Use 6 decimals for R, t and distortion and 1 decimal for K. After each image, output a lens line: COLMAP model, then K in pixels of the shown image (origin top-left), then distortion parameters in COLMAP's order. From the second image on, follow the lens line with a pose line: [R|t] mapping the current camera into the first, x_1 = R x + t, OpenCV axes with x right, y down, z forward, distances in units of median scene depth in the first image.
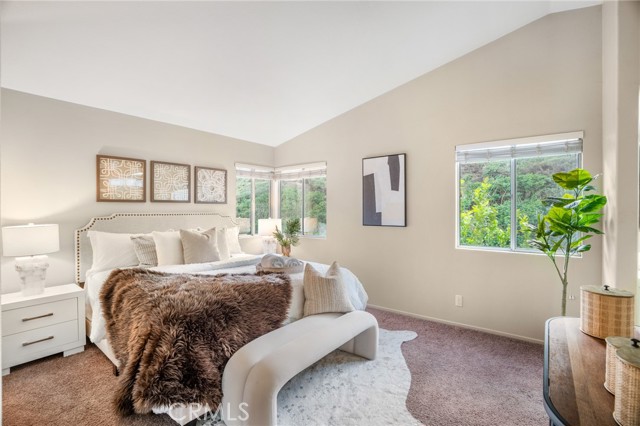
lens RADIAL K [[306.4, 0, 323.8], [0, 306.4, 213.1], [0, 0, 1]] dist [-0.049029, 0.012023]
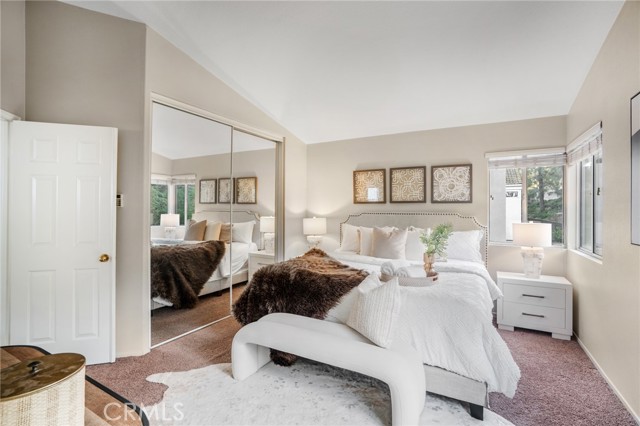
lens RADIAL K [[306.4, 0, 320.7], [0, 306.4, 211.5], [0, 0, 1]] dist [-0.049029, 0.012023]
pose [[0.110996, 0.005773, -0.993804, 0.538246], [-0.016325, 0.999859, 0.003985, -0.002629], [0.993687, 0.015782, 0.111075, 0.524612]]
